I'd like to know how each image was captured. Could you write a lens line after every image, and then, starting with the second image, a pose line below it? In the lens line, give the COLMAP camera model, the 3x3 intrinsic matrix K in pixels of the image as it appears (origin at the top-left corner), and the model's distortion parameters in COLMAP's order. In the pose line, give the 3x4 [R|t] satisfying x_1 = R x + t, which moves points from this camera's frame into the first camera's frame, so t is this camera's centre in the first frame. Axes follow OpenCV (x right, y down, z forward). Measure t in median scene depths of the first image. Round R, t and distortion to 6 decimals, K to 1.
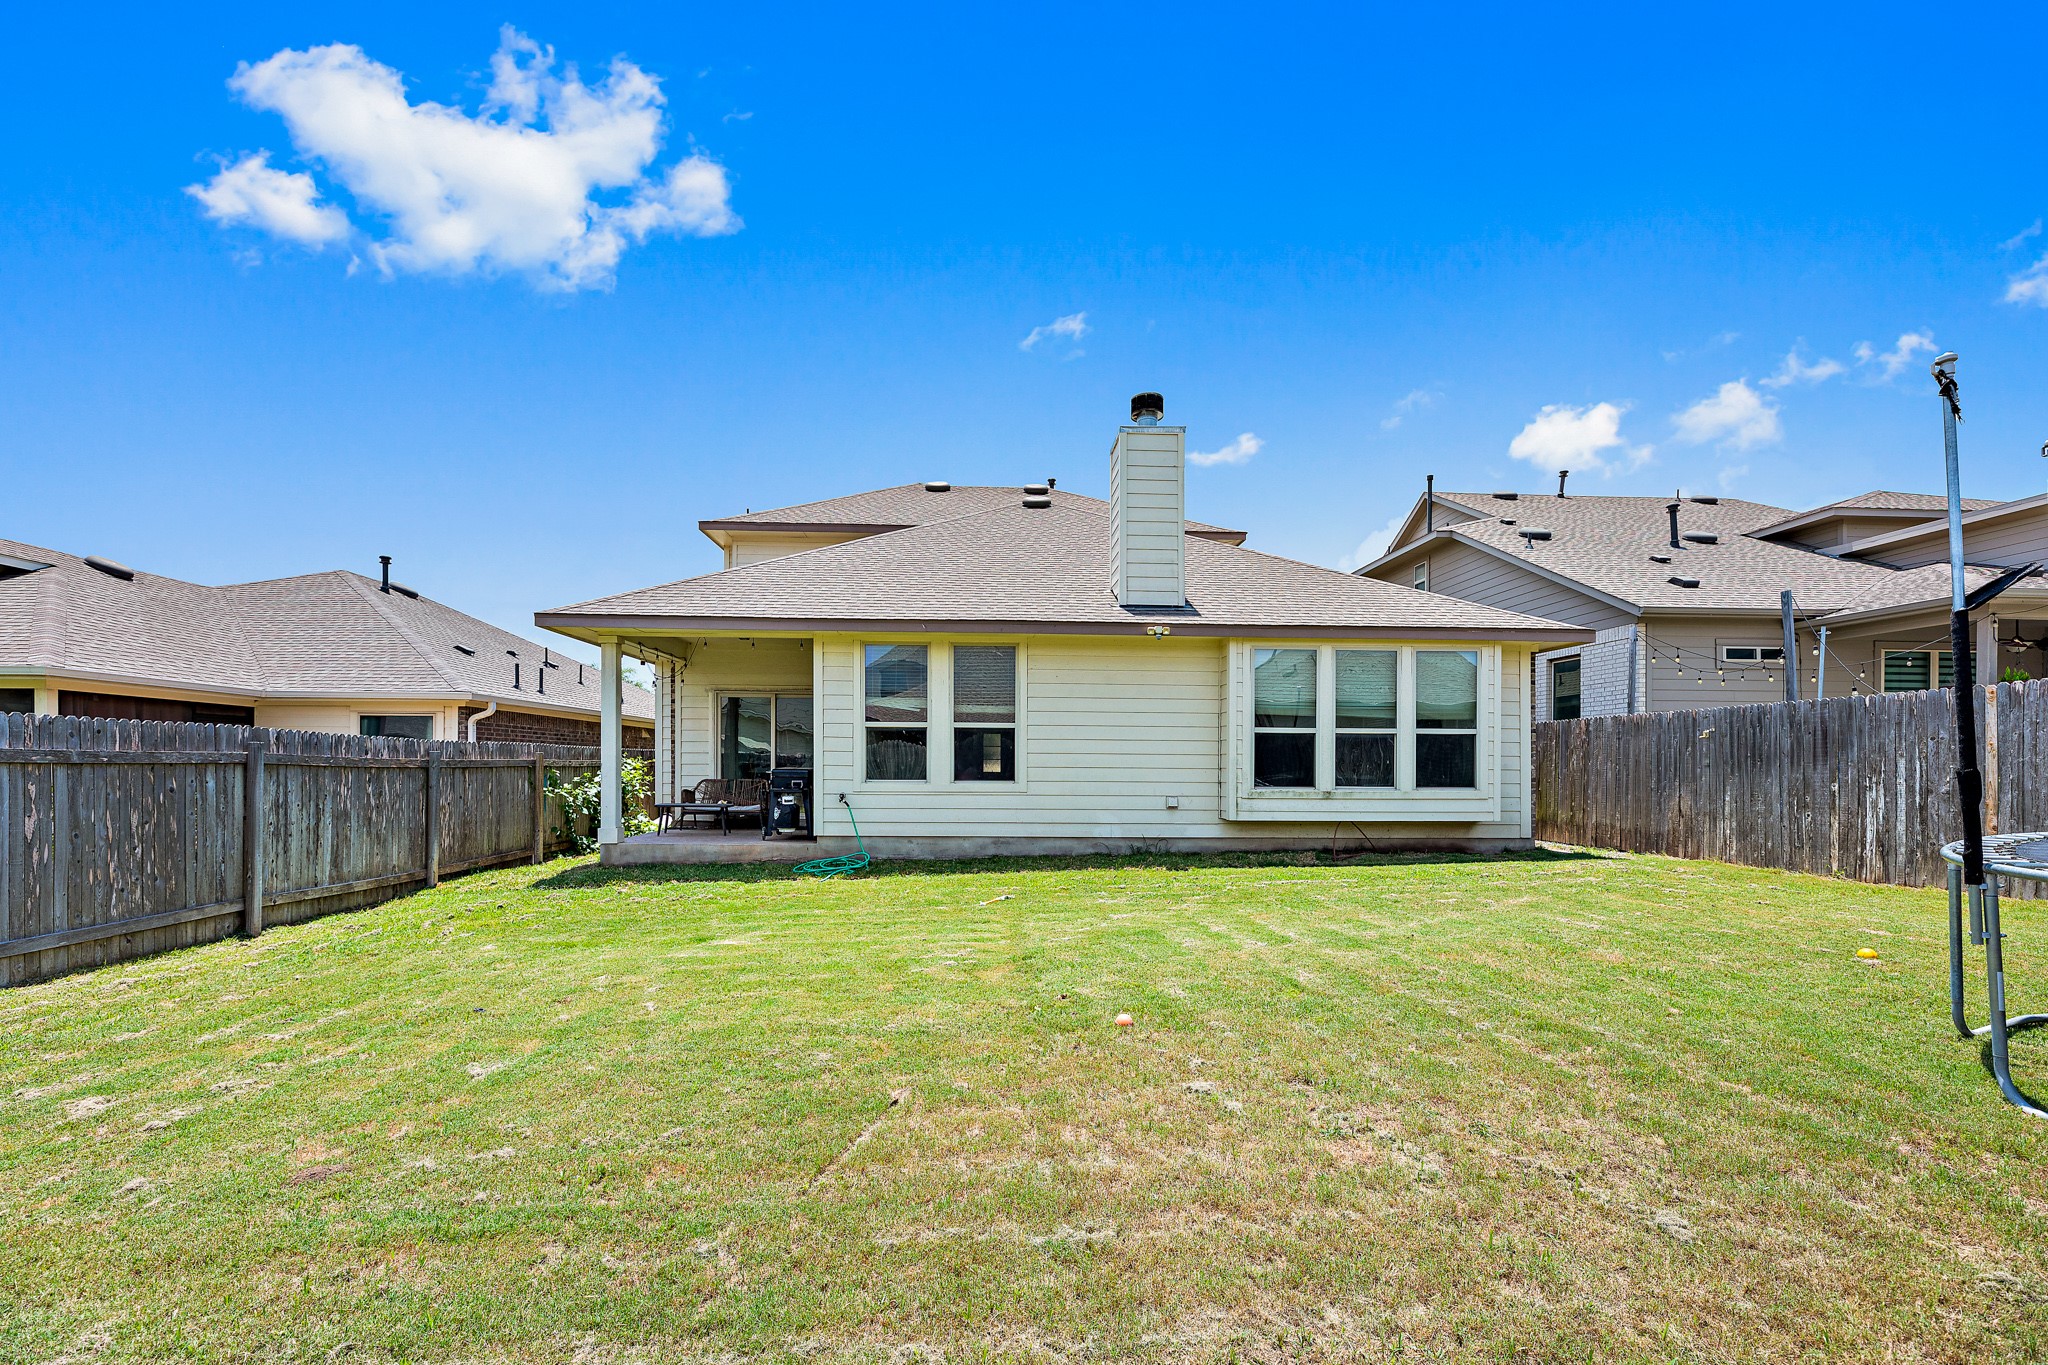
lens RADIAL K [[844.5, 0, 1024.2], [0, 844.5, 771.6], [0, 0, 1]] dist [-0.001617, -0.000009]
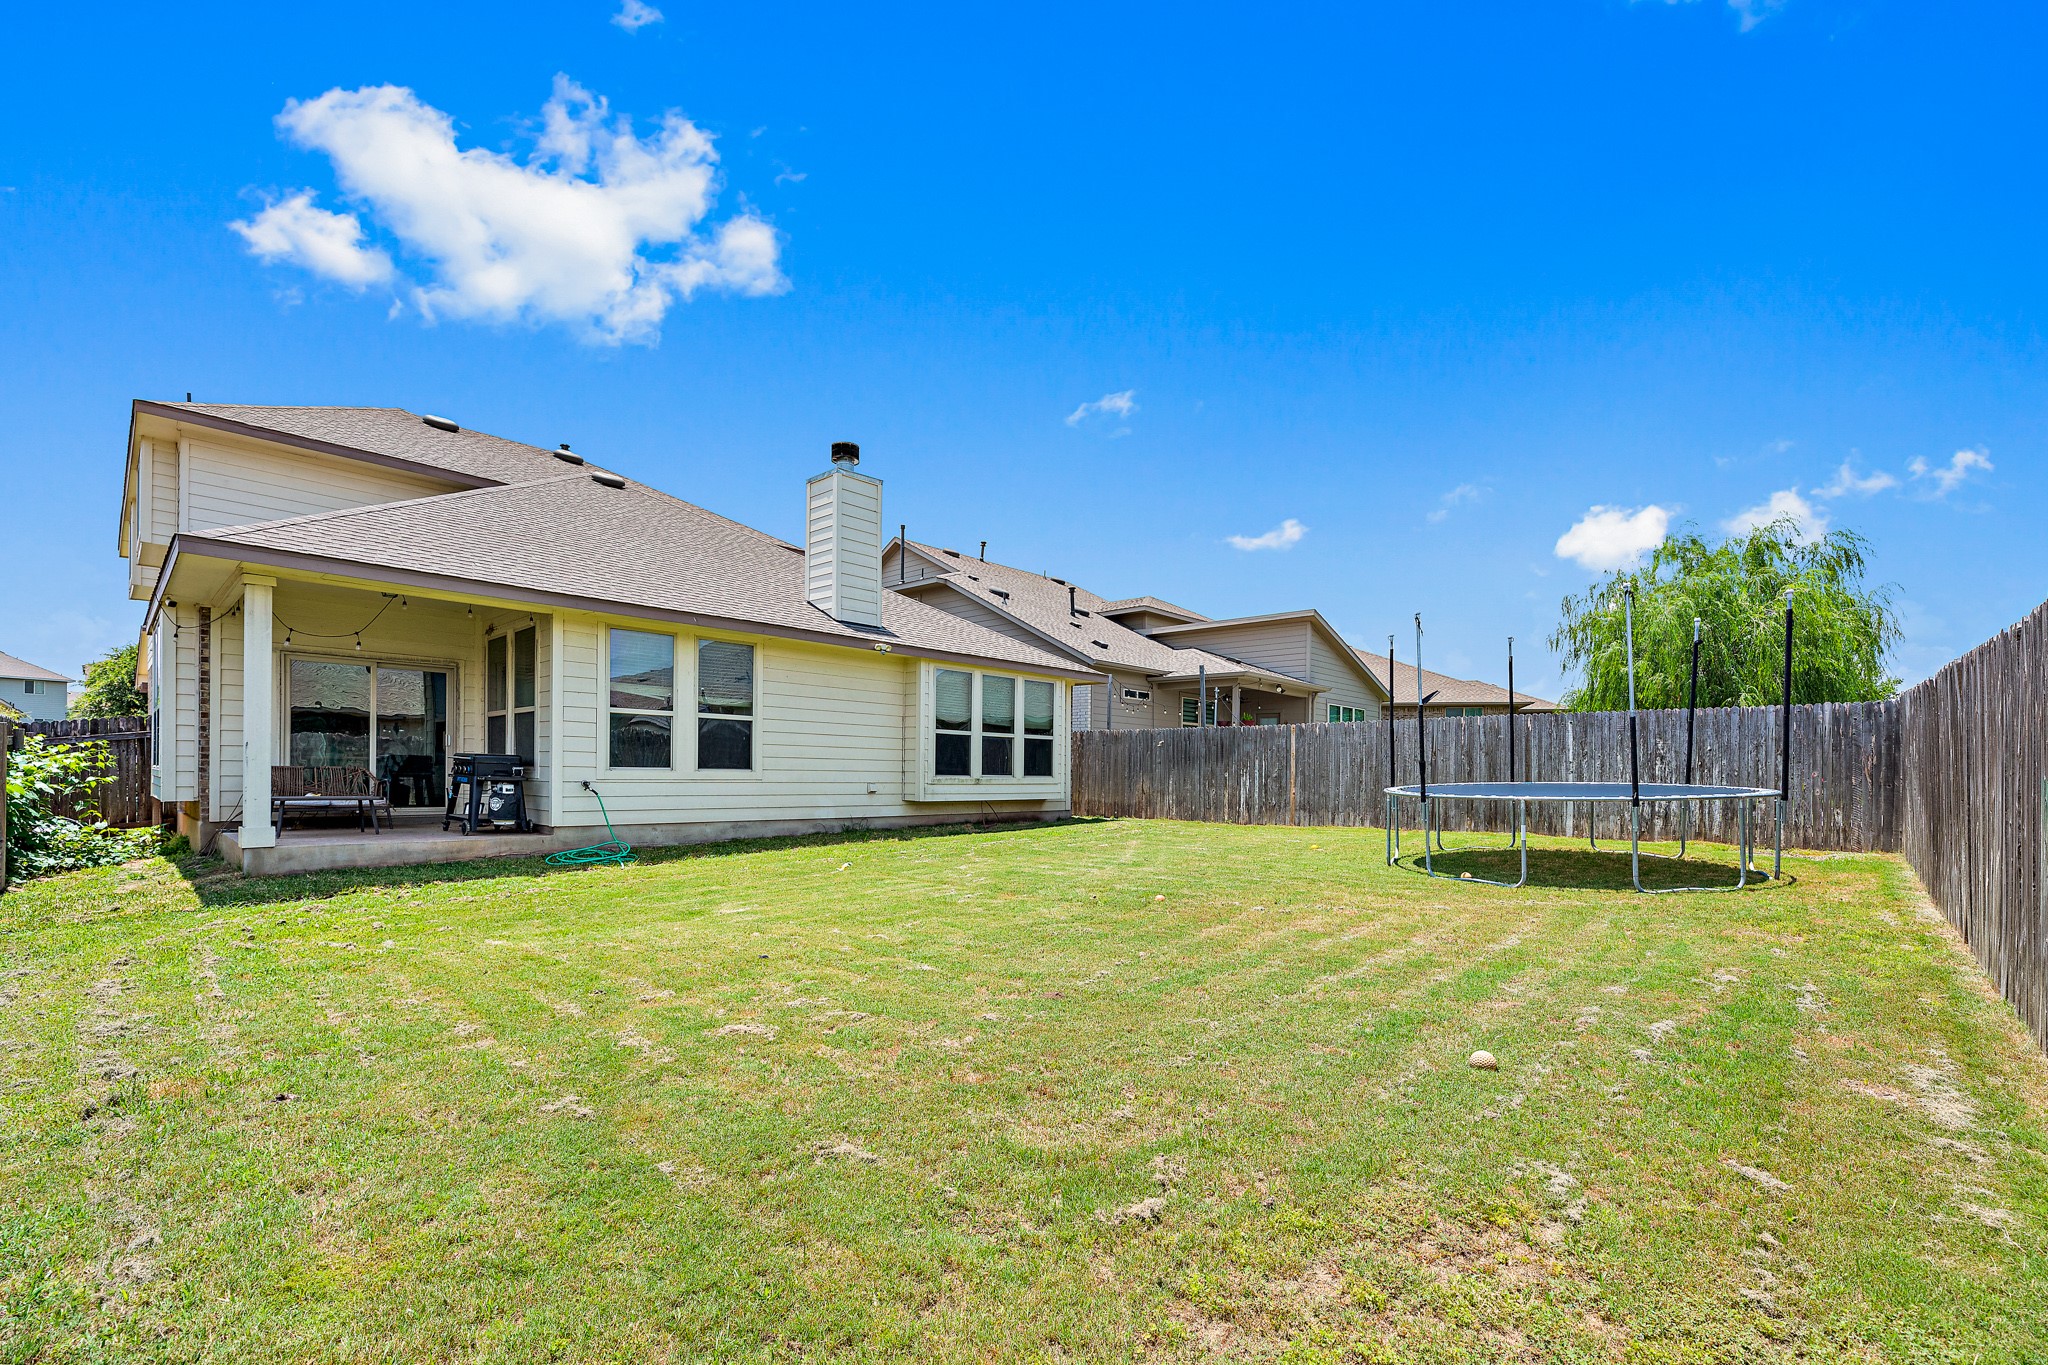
lens RADIAL K [[844.5, 0, 1024.2], [0, 844.5, 771.6], [0, 0, 1]] dist [-0.001617, -0.000009]
pose [[0.725387, 0.005026, 0.688323, -0.510457], [-0.006983, 0.999976, 0.000057, 0.011511], [-0.688306, -0.004847, 0.725404, -0.031656]]
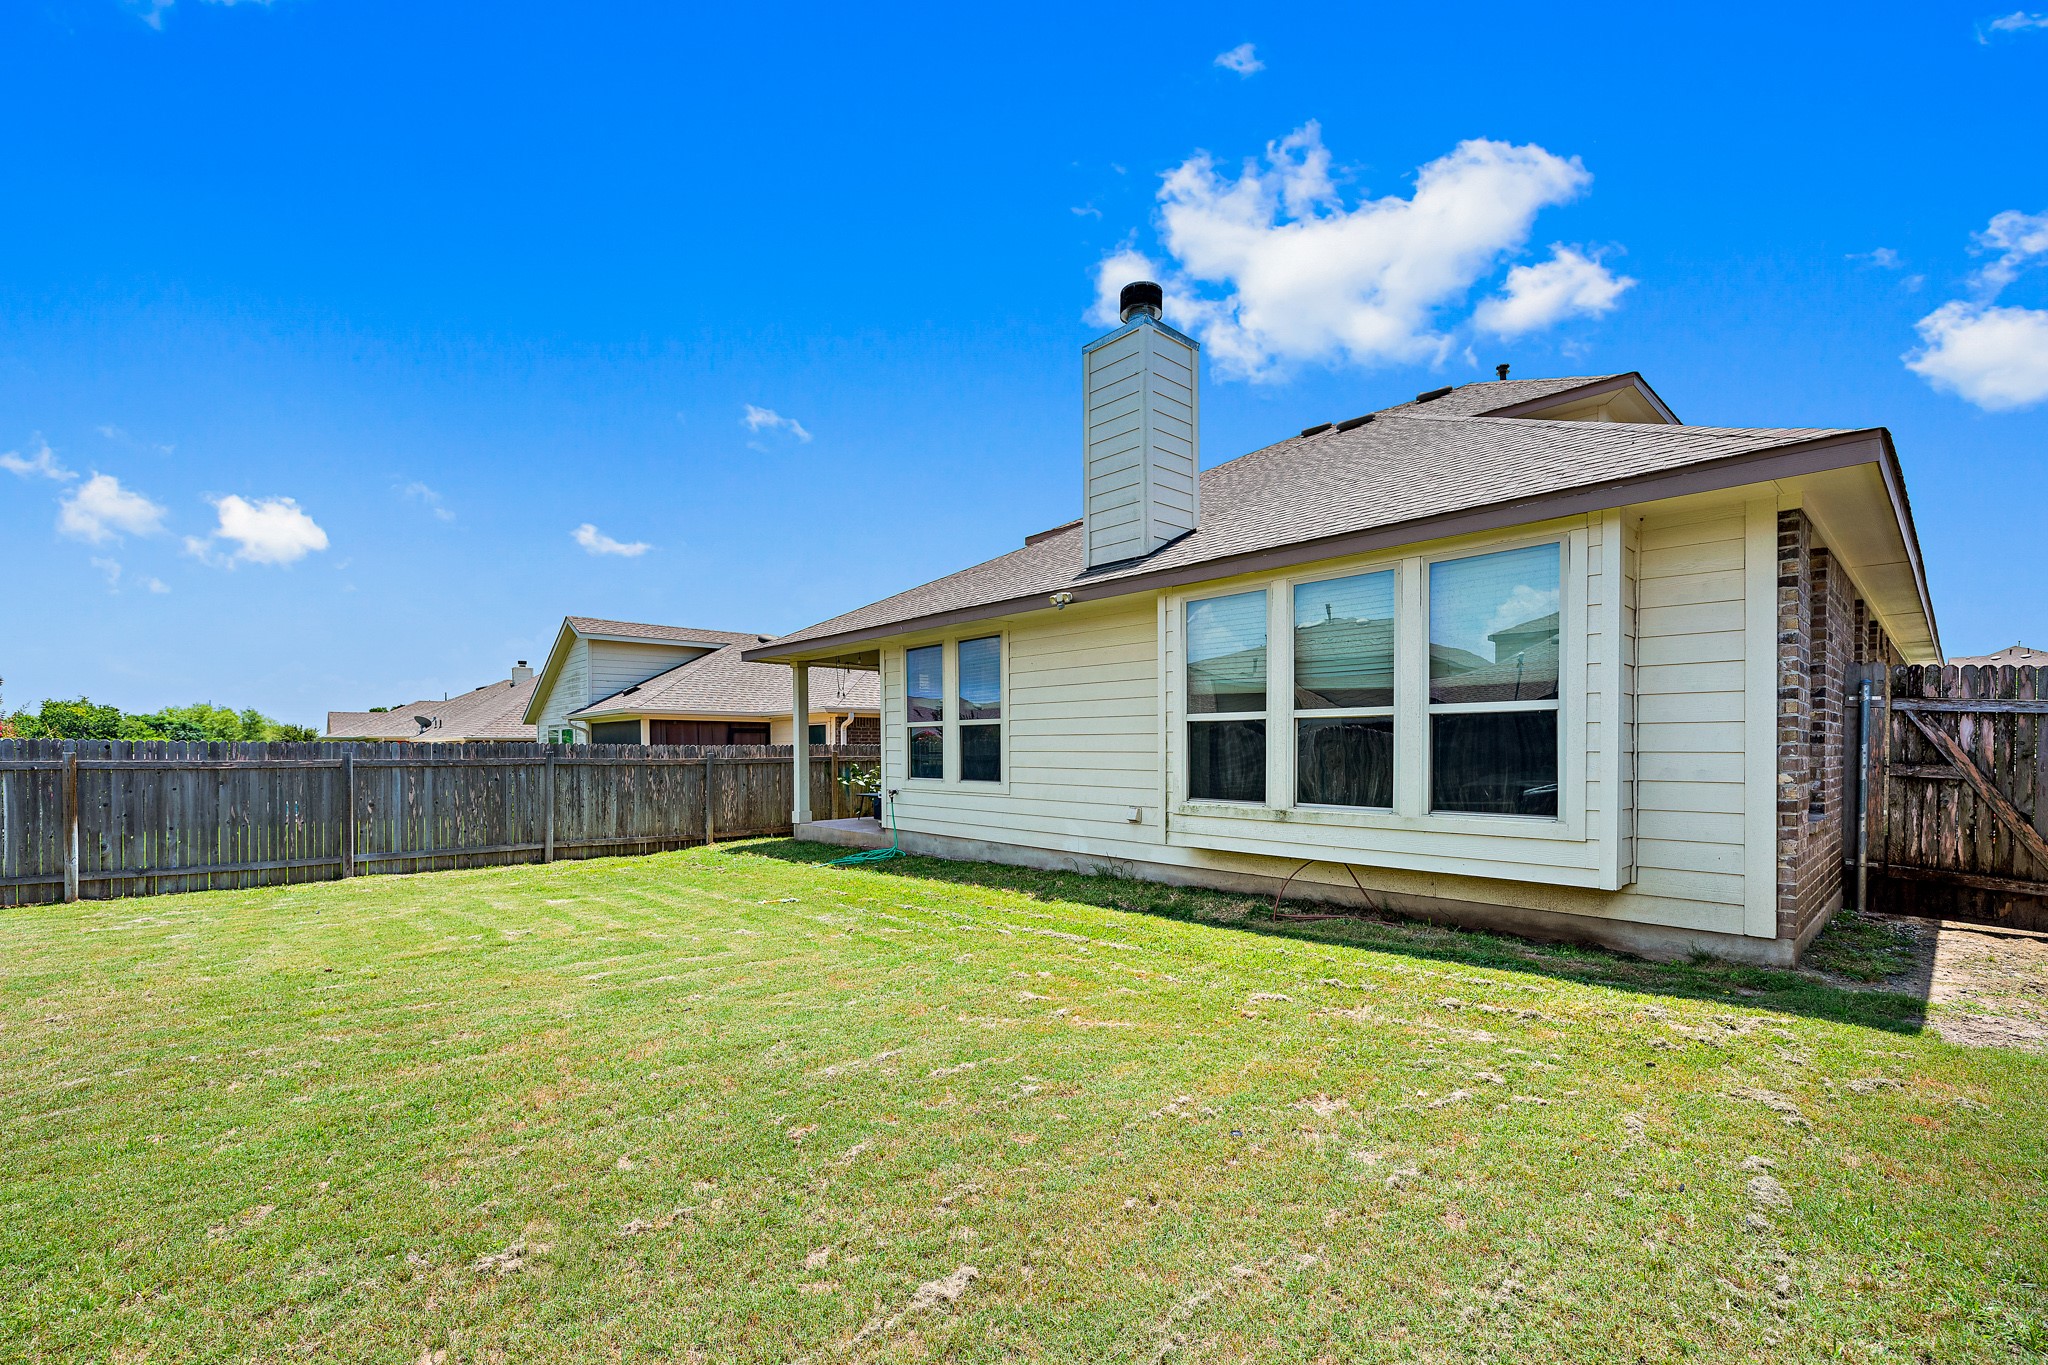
lens RADIAL K [[844.5, 0, 1024.2], [0, 844.5, 771.6], [0, 0, 1]] dist [-0.001617, -0.000009]
pose [[0.636832, 0.013826, -0.770878, 0.715531], [0.002371, 0.999799, 0.019891, -0.018474], [0.770999, -0.014495, 0.636672, 0.441261]]
